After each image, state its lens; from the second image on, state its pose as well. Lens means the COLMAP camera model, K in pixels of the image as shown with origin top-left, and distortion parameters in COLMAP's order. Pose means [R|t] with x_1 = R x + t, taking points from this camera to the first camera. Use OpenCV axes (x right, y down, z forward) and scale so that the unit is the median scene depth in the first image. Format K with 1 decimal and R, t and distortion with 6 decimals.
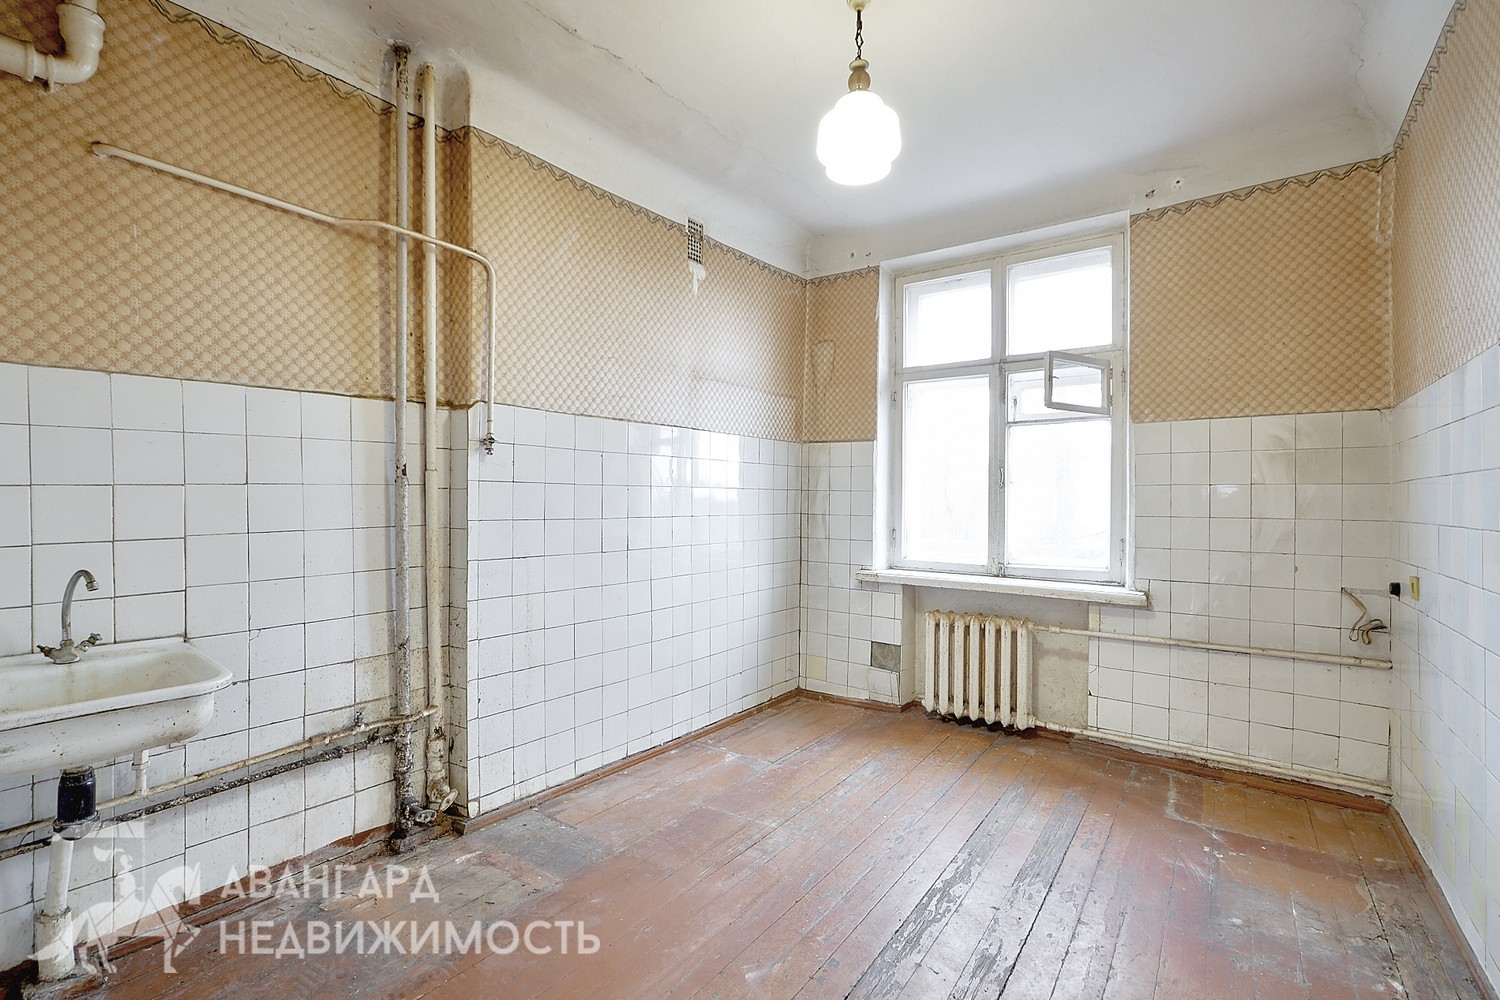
lens RADIAL K [[682.3, 0, 740.8], [0, 682.3, 500.3], [0, 0, 1]] dist [-0.001212, 0.015841]
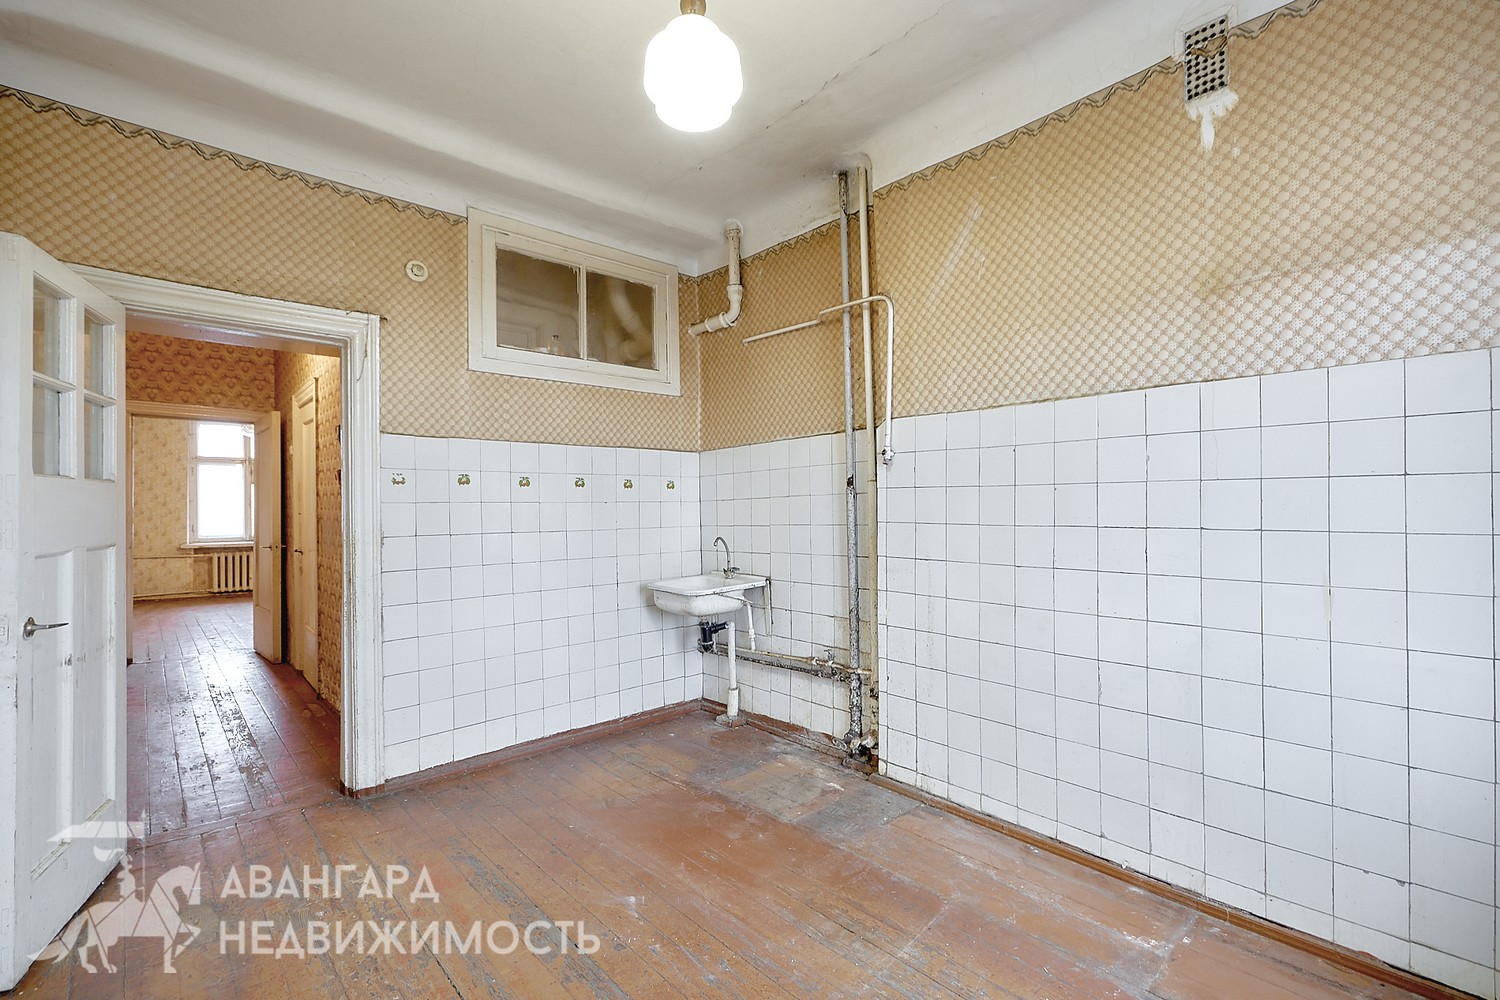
lens RADIAL K [[682.3, 0, 740.8], [0, 682.3, 500.3], [0, 0, 1]] dist [-0.001212, 0.015841]
pose [[-0.200444, -0.009618, -0.979658, 0.728514], [0.004944, 0.999929, -0.010828, 0.003471], [0.979693, -0.007013, -0.200382, 0.898641]]
